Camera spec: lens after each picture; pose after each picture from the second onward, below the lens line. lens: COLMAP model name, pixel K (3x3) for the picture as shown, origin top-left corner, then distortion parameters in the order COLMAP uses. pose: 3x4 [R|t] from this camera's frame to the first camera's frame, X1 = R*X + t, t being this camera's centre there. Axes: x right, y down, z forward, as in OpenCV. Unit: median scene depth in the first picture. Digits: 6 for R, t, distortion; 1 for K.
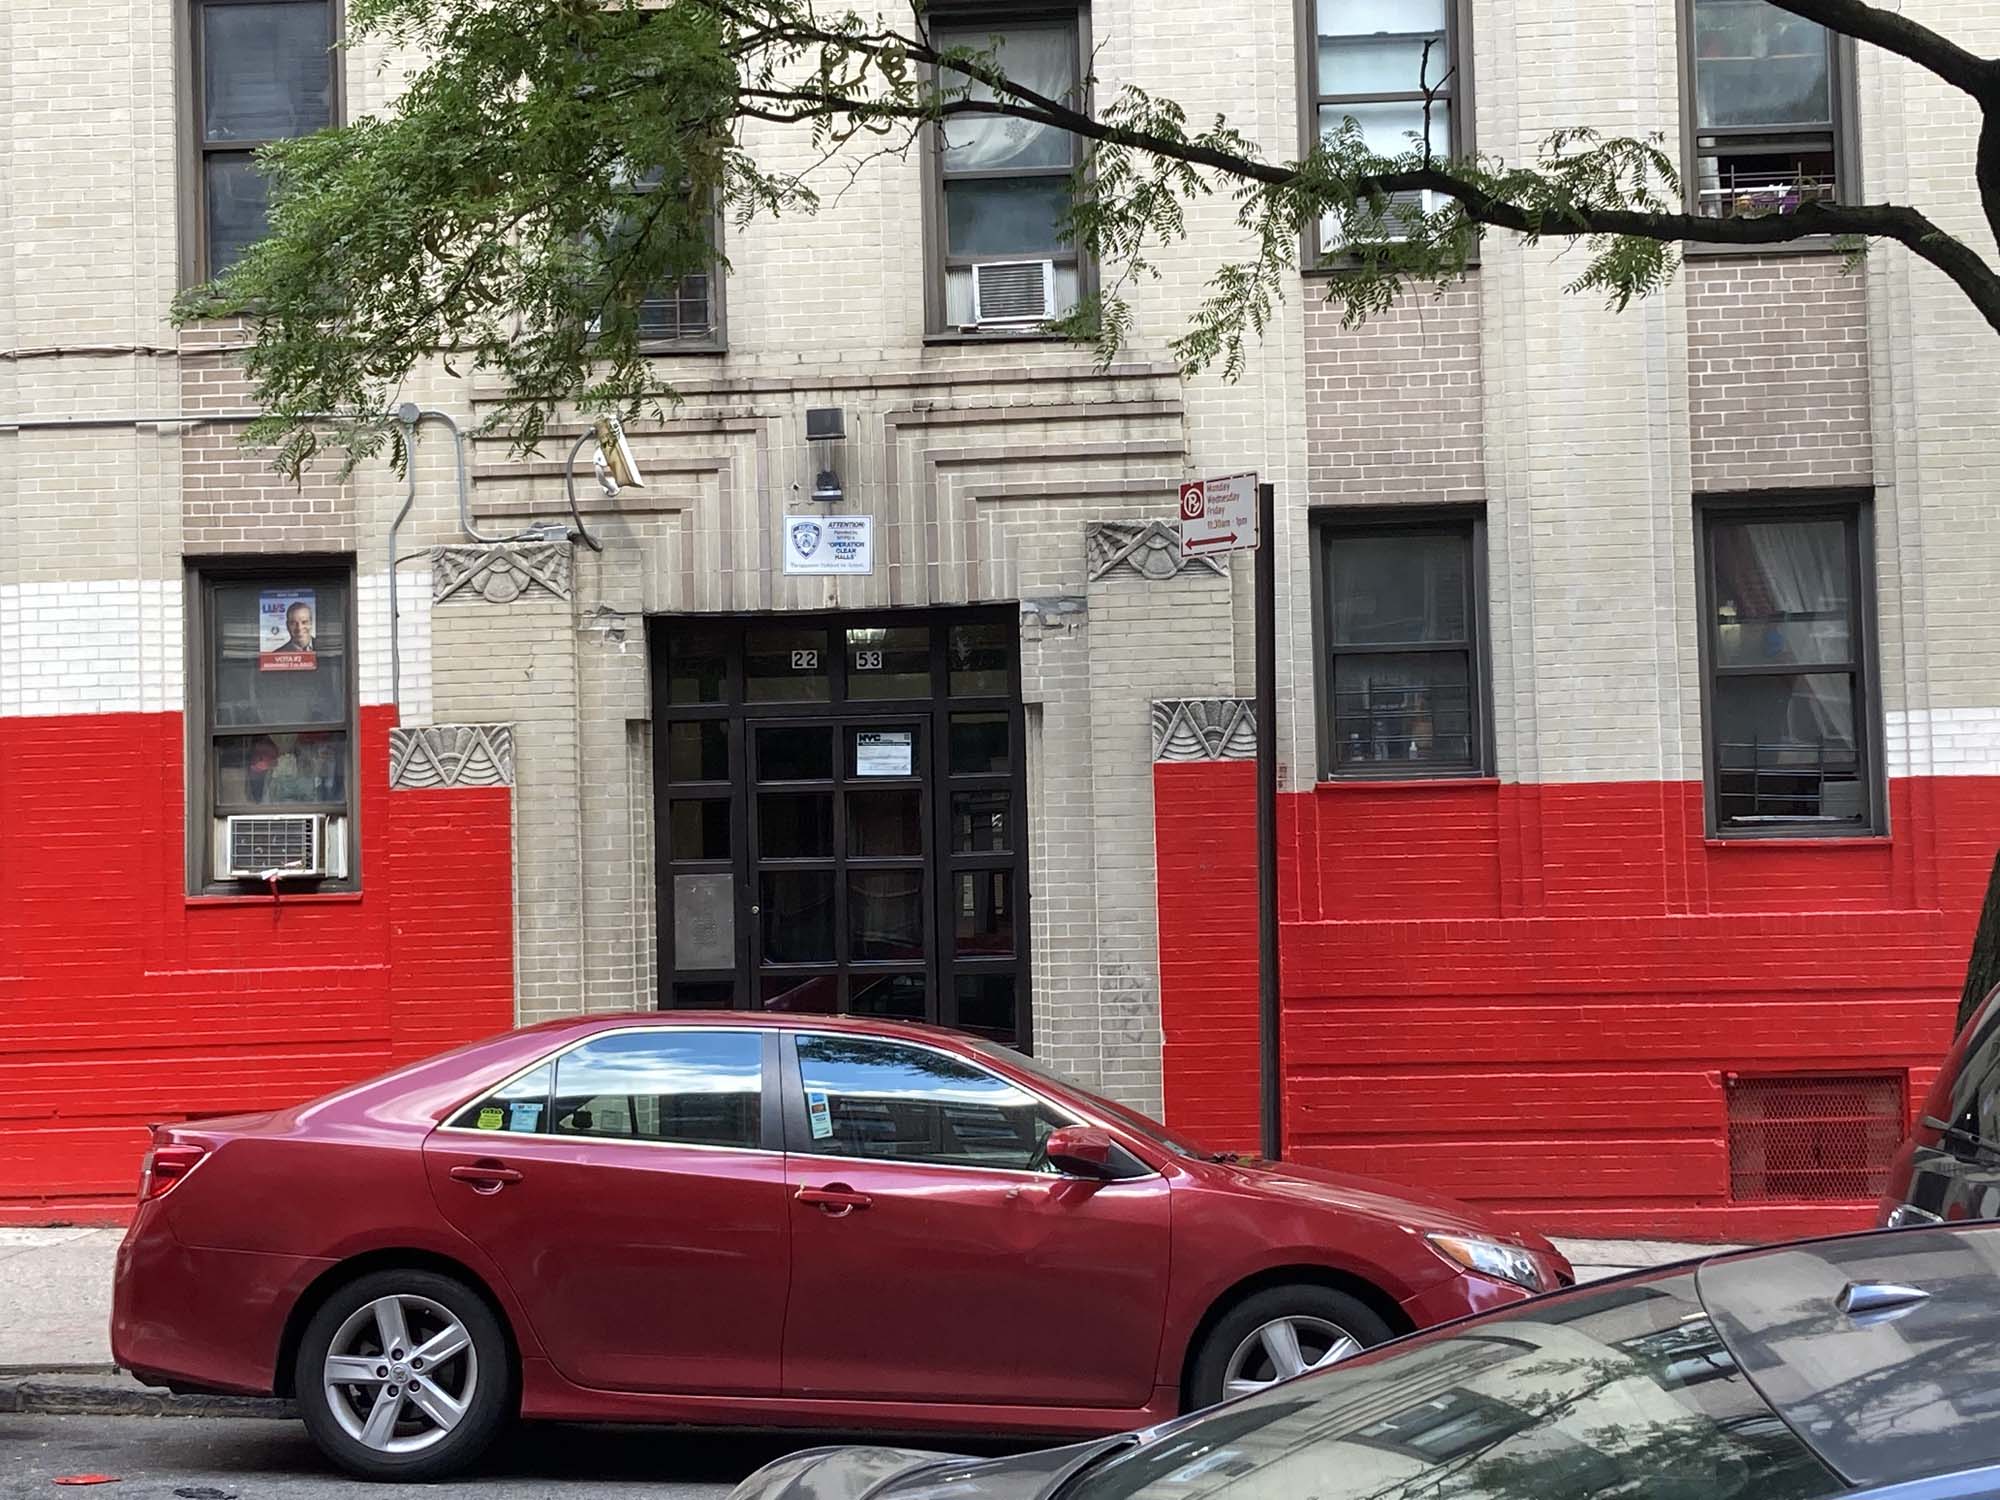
lens RADIAL K [[1642.4, 0, 1000.1], [0, 1642.4, 748.6], [0, 0, 1]] dist [0.013557, 0.003710]
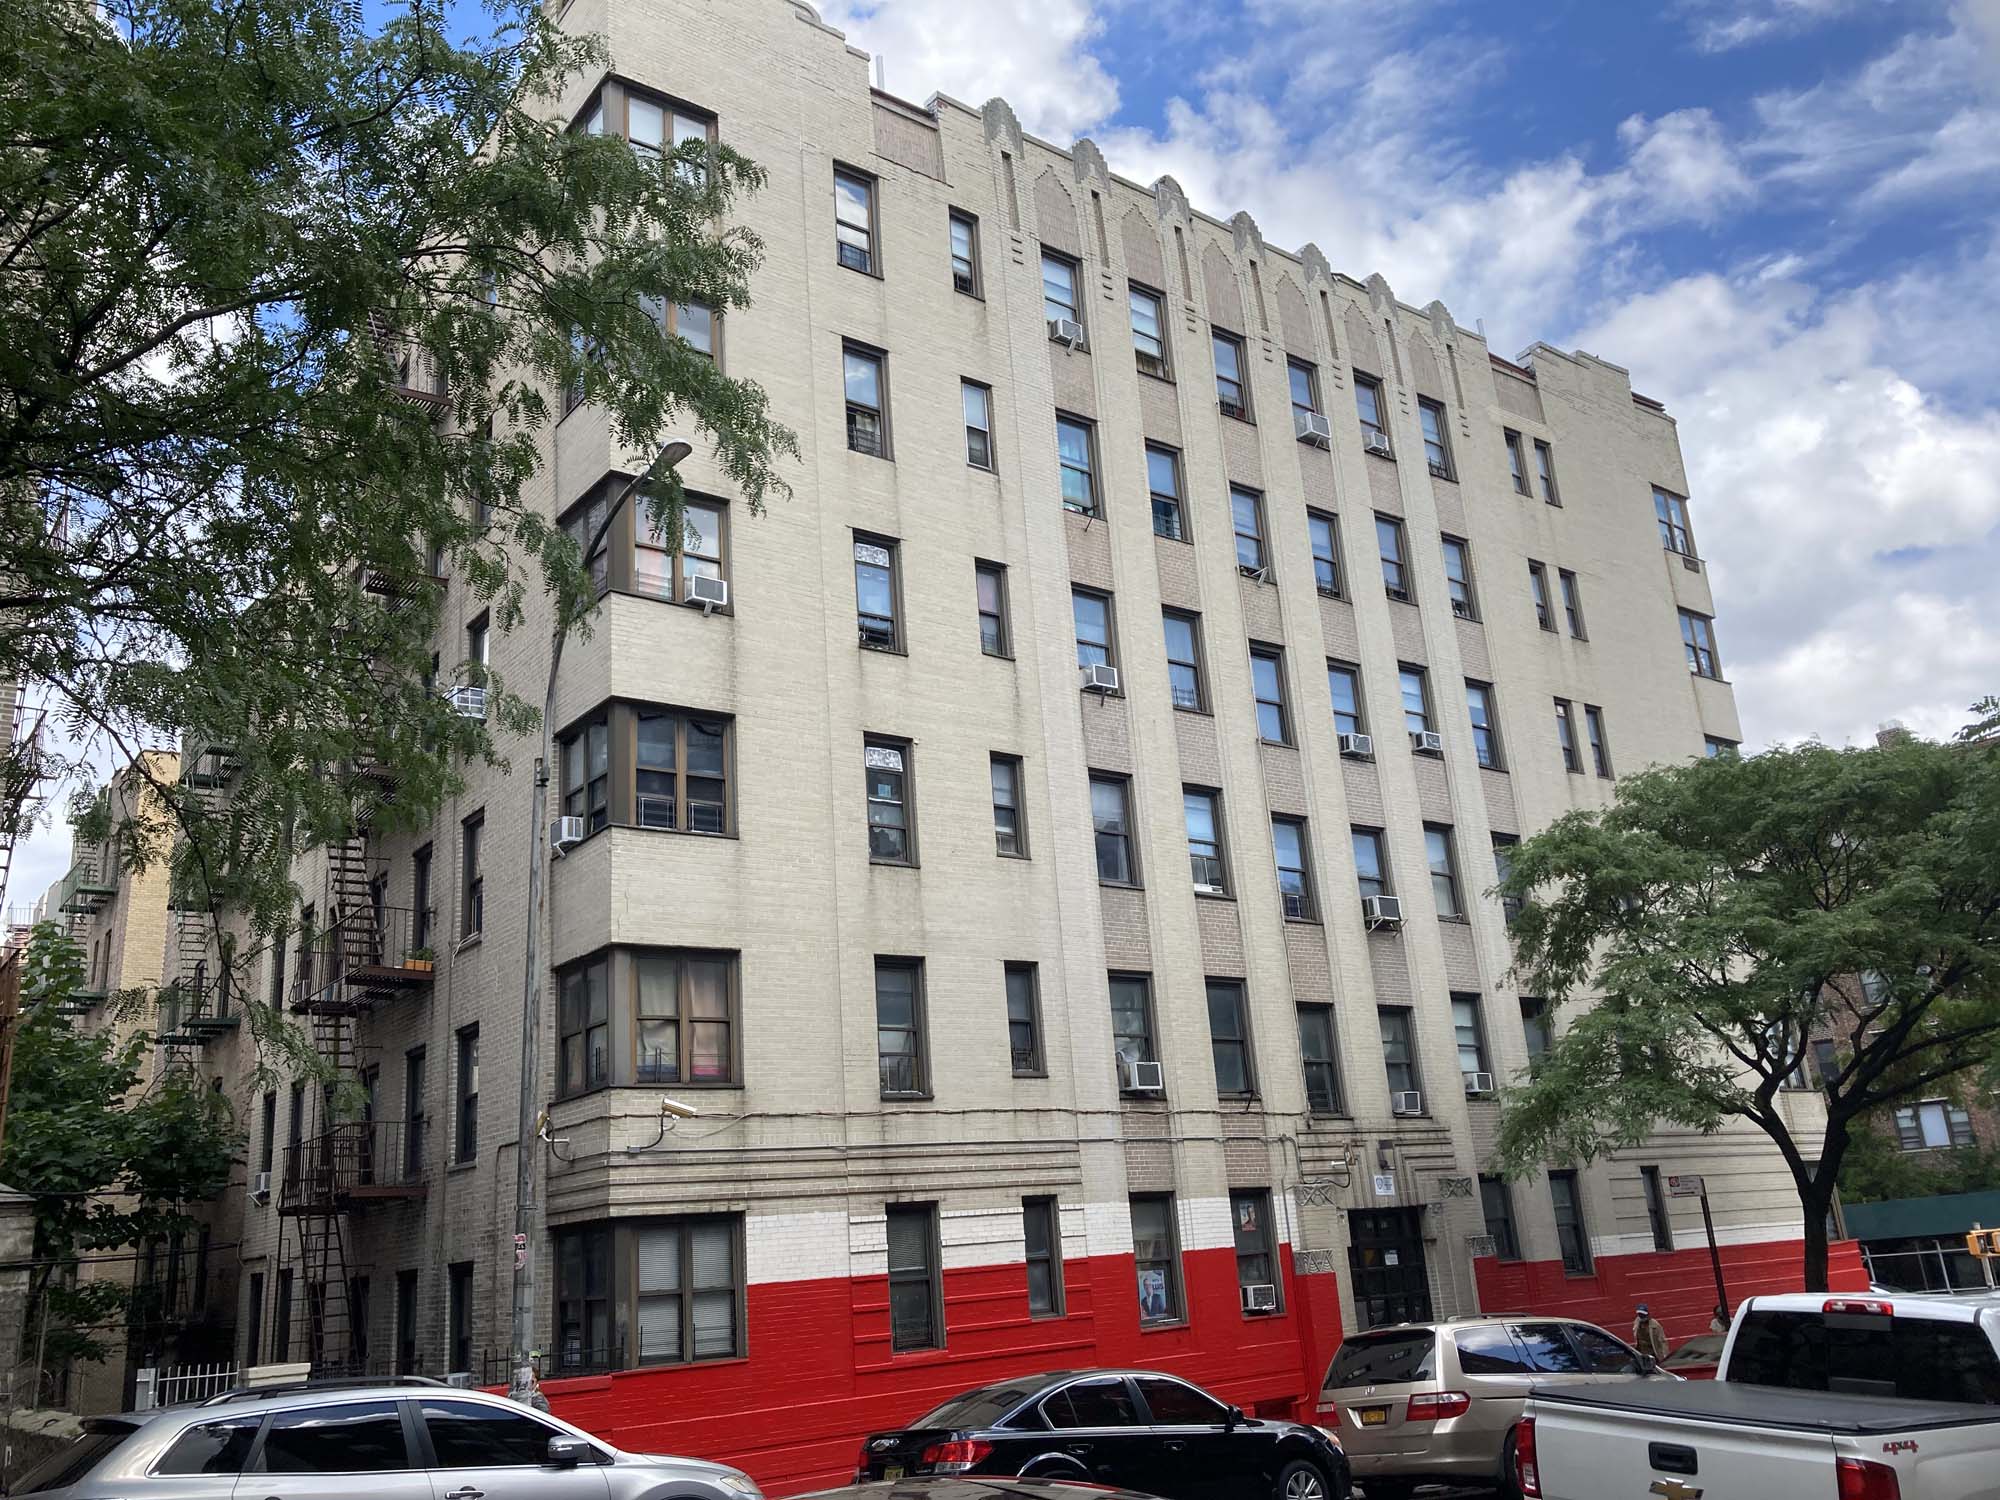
lens RADIAL K [[1642.4, 0, 996.2], [0, 1642.4, 747.8], [0, 0, 1]] dist [0.013557, 0.003710]
pose [[0.775744, 0.164209, 0.609308, -2.625534], [0.031019, 0.954460, -0.296721, -0.016153], [-0.630285, 0.249080, 0.735323, -0.972937]]
